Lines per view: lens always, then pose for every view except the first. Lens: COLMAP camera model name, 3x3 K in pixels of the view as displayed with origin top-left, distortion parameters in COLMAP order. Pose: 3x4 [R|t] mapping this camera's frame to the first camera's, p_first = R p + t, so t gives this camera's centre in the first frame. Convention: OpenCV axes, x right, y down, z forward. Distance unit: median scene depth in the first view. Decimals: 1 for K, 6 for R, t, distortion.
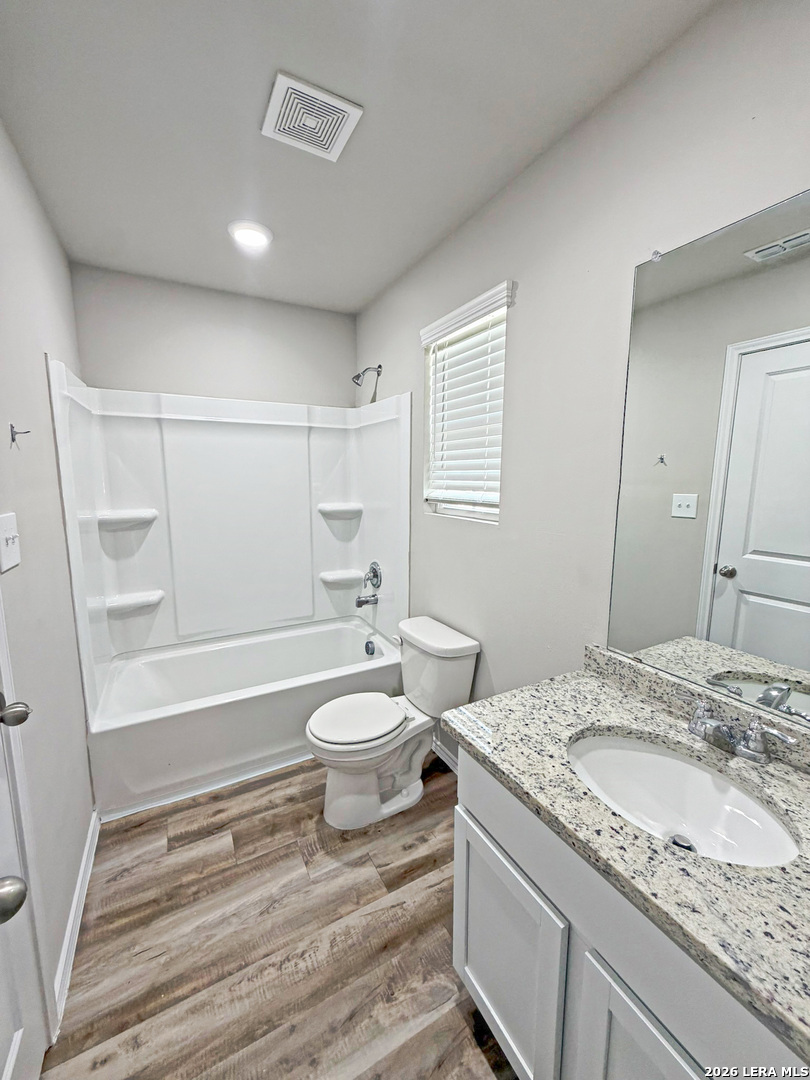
lens RADIAL K [[431.3, 0, 405.0], [0, 431.3, 540.0], [0, 0, 1]] dist [0.000901, 0.000390]
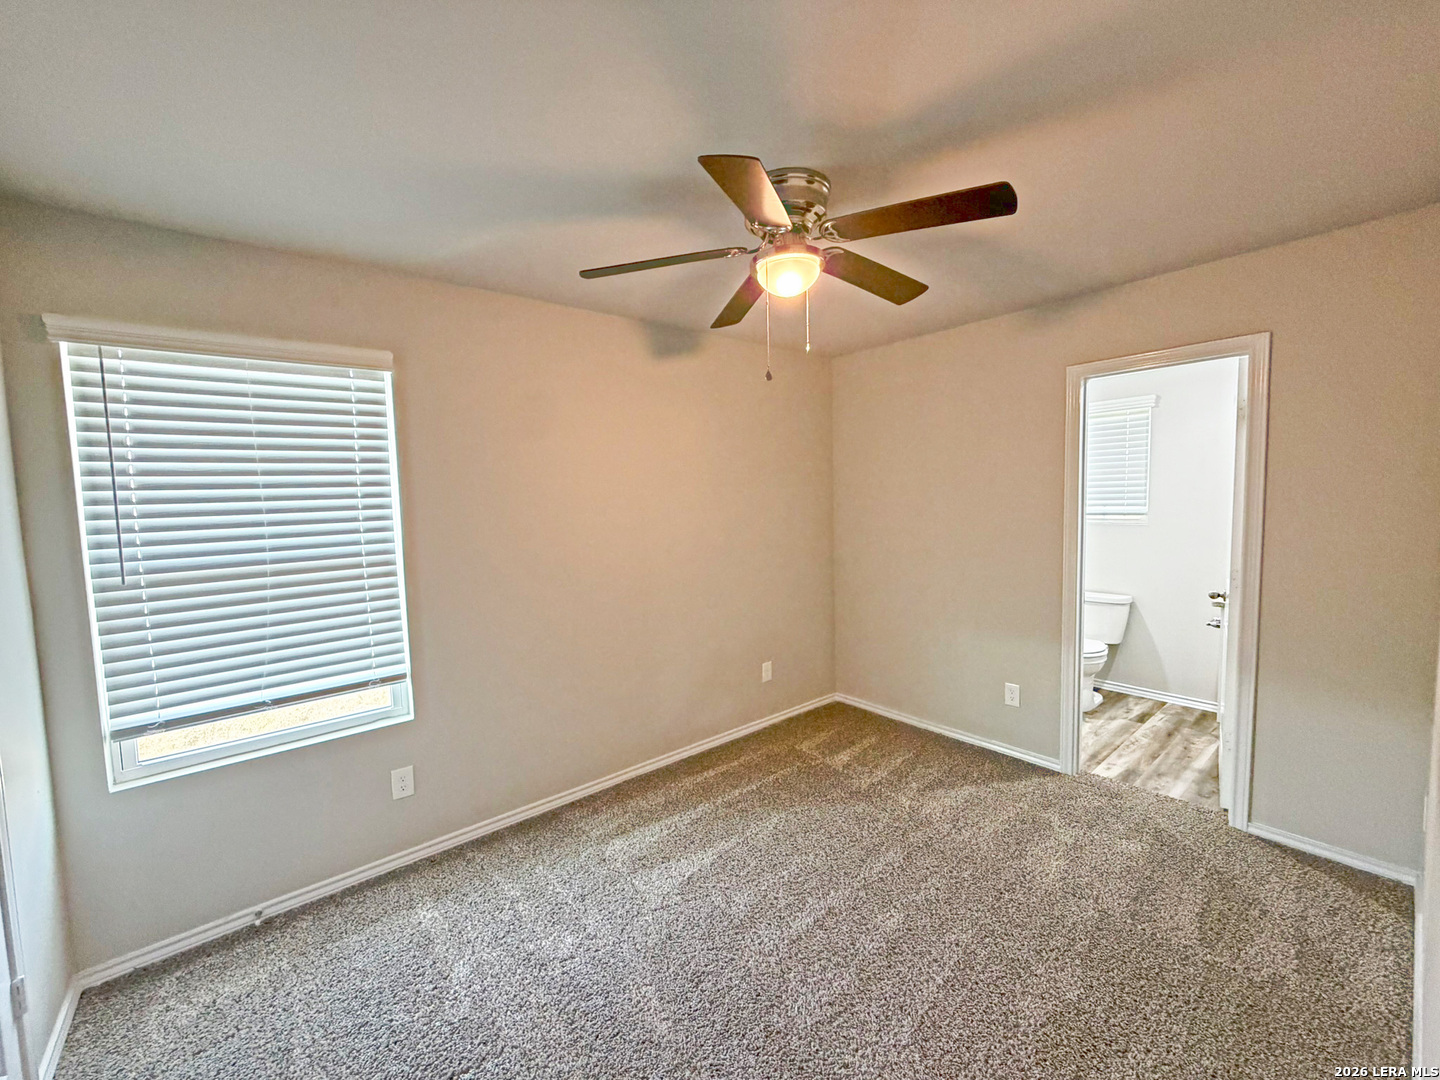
lens RADIAL K [[575.0, 0, 720.0], [0, 575.0, 540.0], [0, 0, 1]] dist [0.000901, 0.000390]
pose [[0.982153, -0.044833, 0.182660, -2.211030], [0.057299, 0.996333, -0.063547, 0.087815], [-0.179141, 0.072879, 0.981120, -1.133970]]
